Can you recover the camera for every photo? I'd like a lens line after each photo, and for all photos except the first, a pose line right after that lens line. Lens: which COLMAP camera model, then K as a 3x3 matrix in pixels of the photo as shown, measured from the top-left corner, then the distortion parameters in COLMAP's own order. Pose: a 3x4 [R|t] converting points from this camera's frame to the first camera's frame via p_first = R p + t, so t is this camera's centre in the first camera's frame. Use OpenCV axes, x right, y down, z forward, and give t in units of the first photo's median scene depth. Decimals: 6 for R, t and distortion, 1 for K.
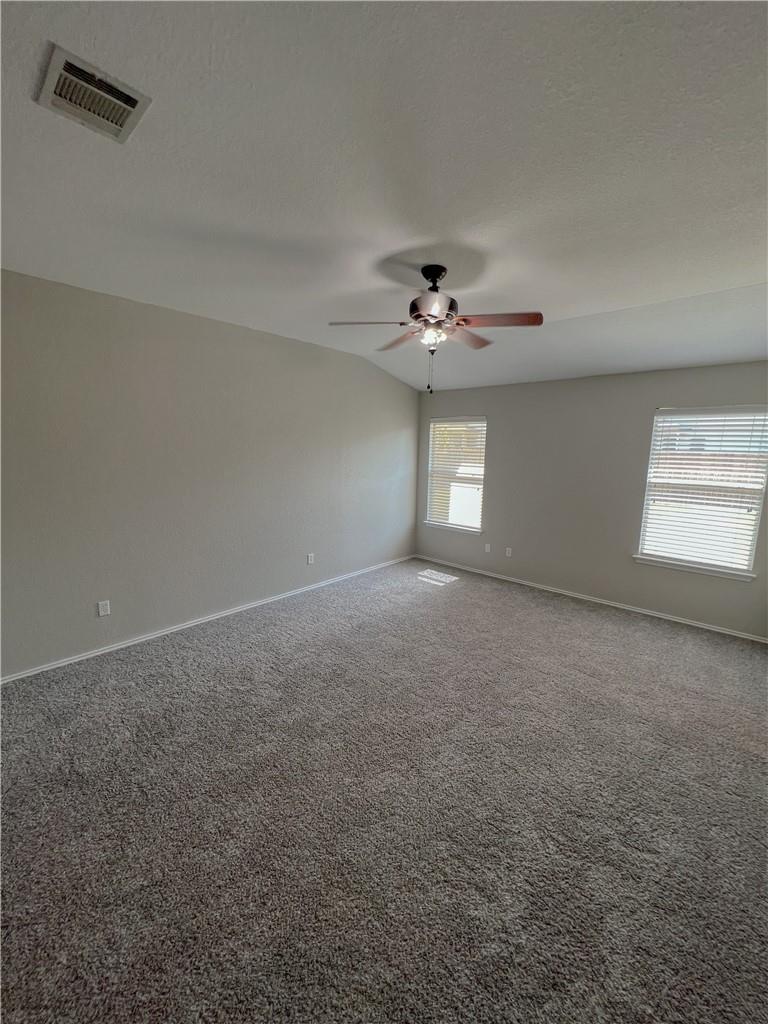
lens RADIAL K [[408.3, 0, 387.2], [0, 408.3, 510.1], [0, 0, 1]] dist [0.000171, 0.000553]
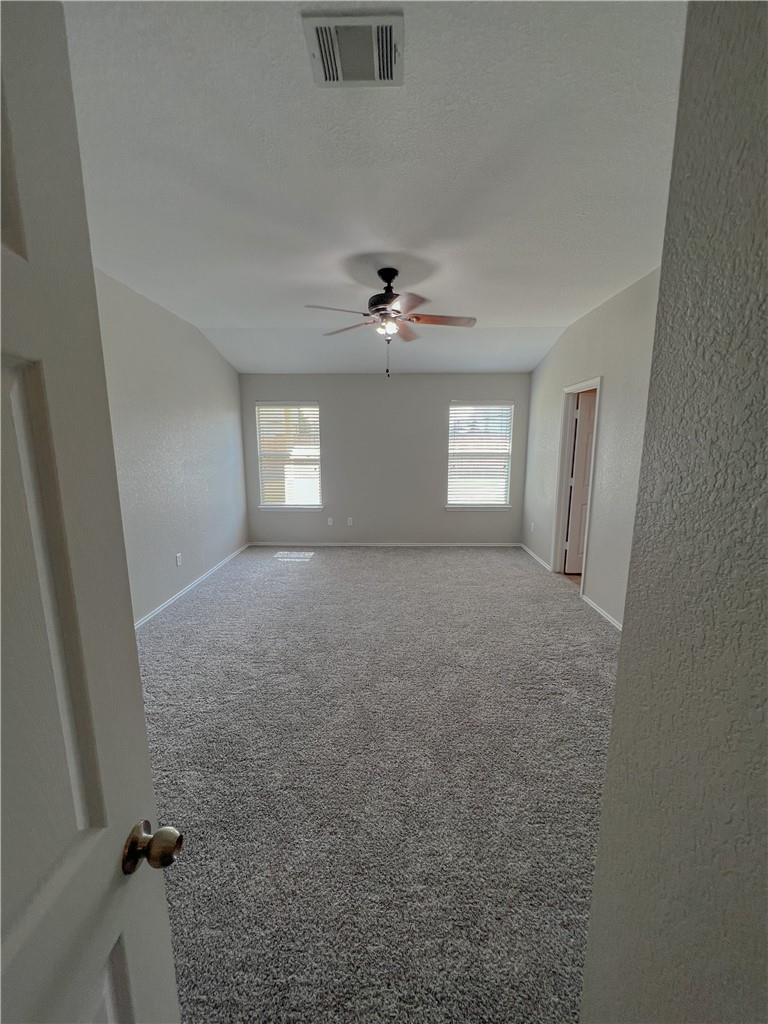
lens RADIAL K [[408.3, 0, 387.2], [0, 408.3, 510.1], [0, 0, 1]] dist [0.000171, 0.000553]
pose [[0.753408, -0.127662, 0.645042, -0.376627], [0.115604, 0.991409, 0.061187, 0.013538], [-0.647312, 0.028471, 0.761694, 0.058274]]
